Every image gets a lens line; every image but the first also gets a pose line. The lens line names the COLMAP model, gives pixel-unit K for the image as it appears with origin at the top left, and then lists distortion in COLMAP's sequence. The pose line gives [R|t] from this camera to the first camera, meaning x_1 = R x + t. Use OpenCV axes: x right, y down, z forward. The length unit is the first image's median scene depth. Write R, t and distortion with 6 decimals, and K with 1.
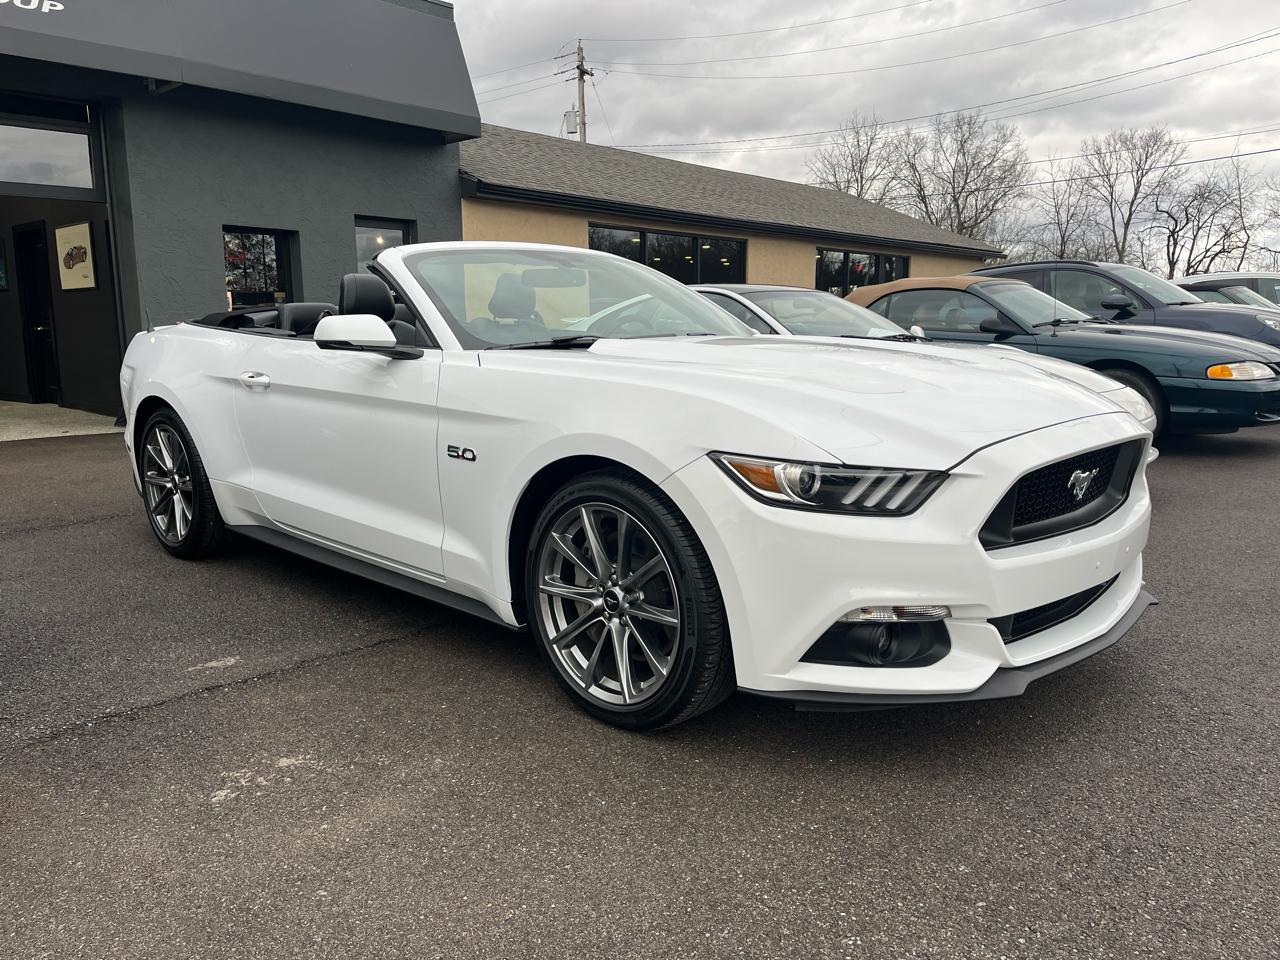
lens RADIAL K [[963.9, 0, 644.2], [0, 963.9, 477.9], [0, 0, 1]] dist [0.084689, -0.111694]
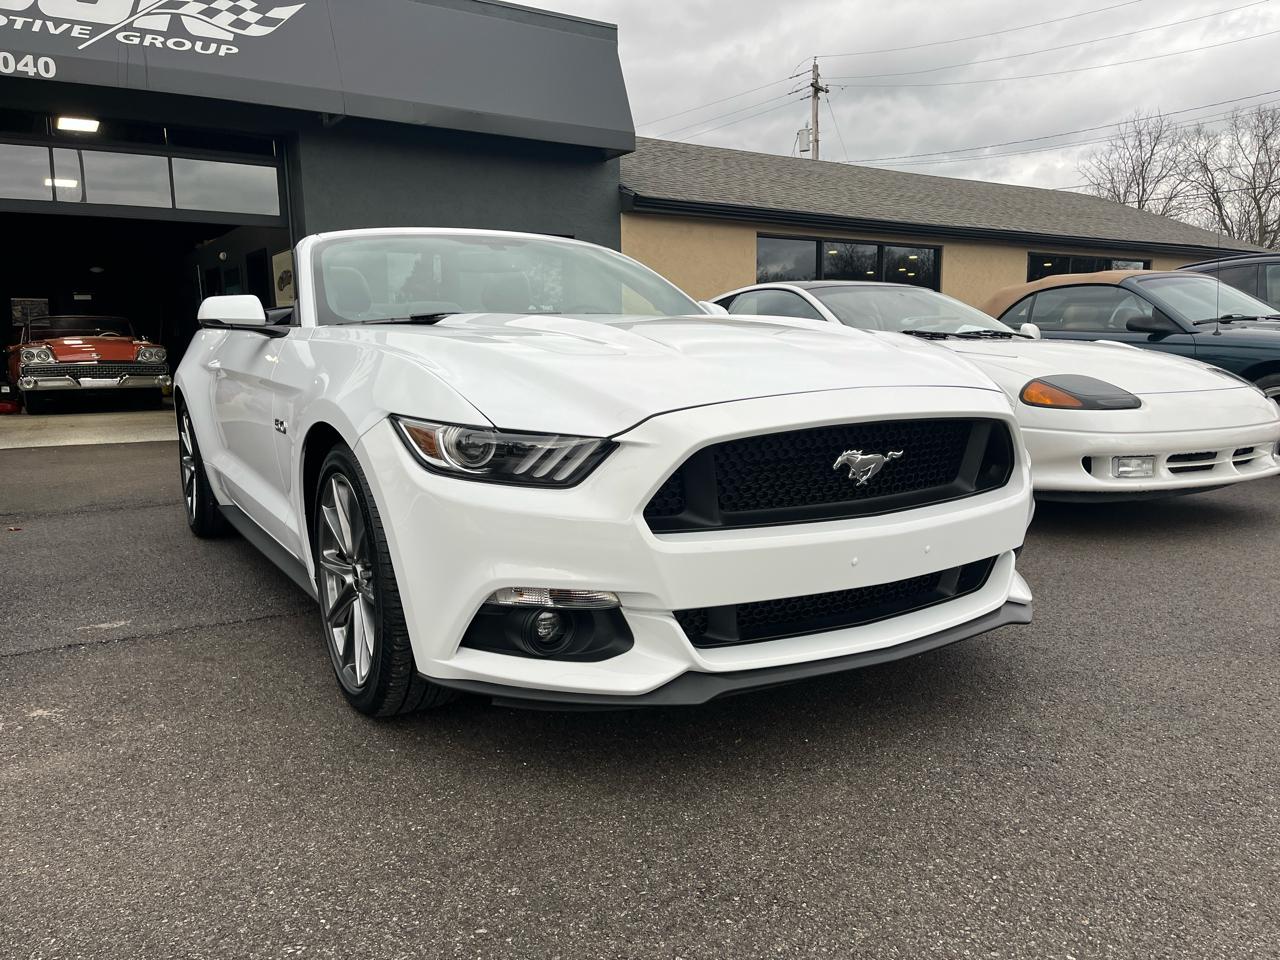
lens RADIAL K [[960.6, 0, 645.5], [0, 960.6, 480.9], [0, 0, 1]] dist [0.095733, -0.126192]
pose [[0.966149, 0.028011, -0.256460, 0.369062], [-0.033224, 0.999320, -0.016017, 0.029324], [0.255836, 0.023996, 0.966422, 0.113571]]
